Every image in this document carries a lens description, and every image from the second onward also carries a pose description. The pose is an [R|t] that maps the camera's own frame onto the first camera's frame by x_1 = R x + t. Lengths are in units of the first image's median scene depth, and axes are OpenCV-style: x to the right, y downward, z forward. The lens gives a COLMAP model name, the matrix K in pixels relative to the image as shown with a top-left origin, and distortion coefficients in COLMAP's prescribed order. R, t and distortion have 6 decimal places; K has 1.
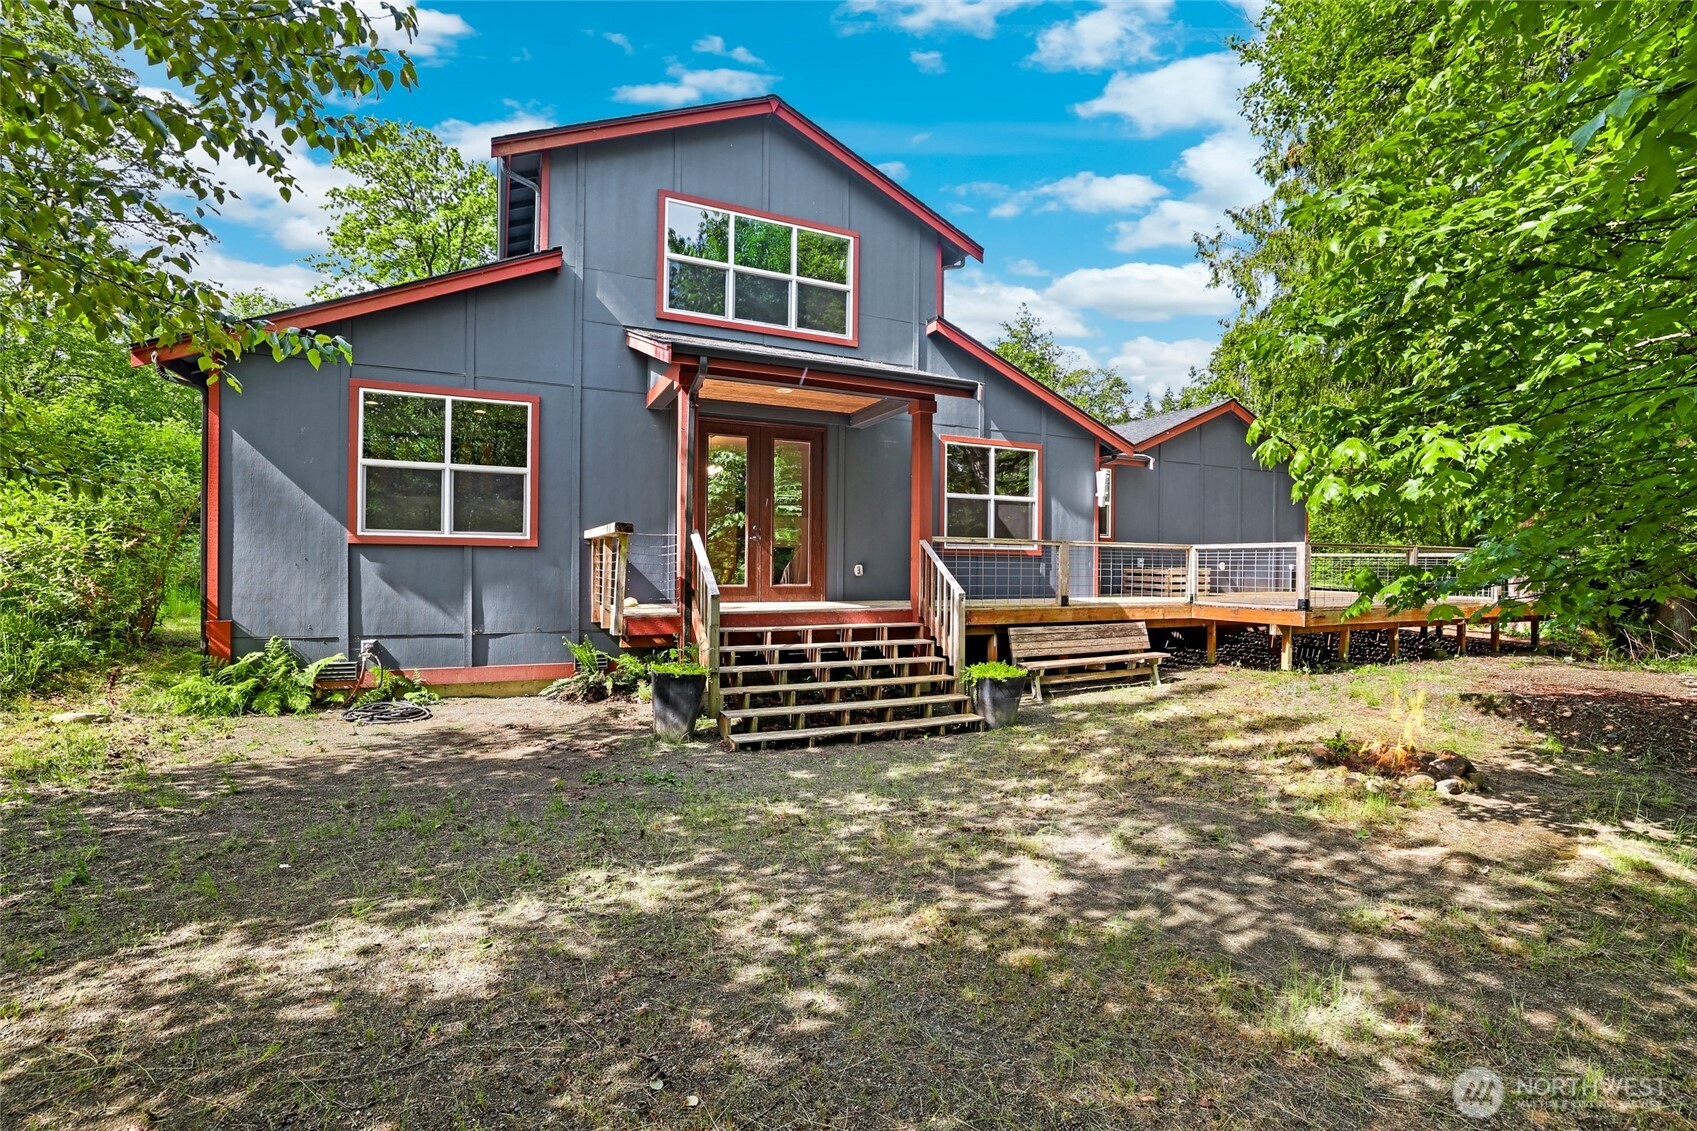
lens RADIAL K [[741.3, 0, 852.6], [0, 741.3, 566.3], [0, 0, 1]] dist [0.005022, 0.001330]
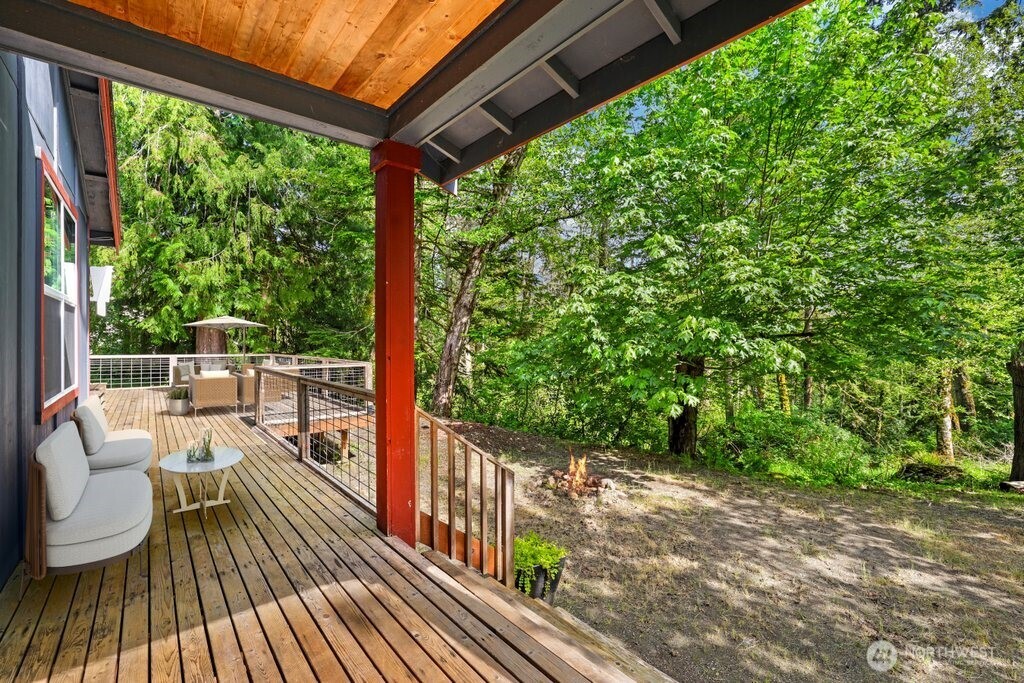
lens RADIAL K [[447.3, 0, 512.3], [0, 447.3, 343.4], [0, 0, 1]] dist [0.005022, 0.001330]
pose [[-0.251903, -0.000093, 0.967753, -0.504623], [0.013346, 0.999905, 0.003570, -0.155965], [-0.967660, 0.013815, -0.251878, 1.950033]]
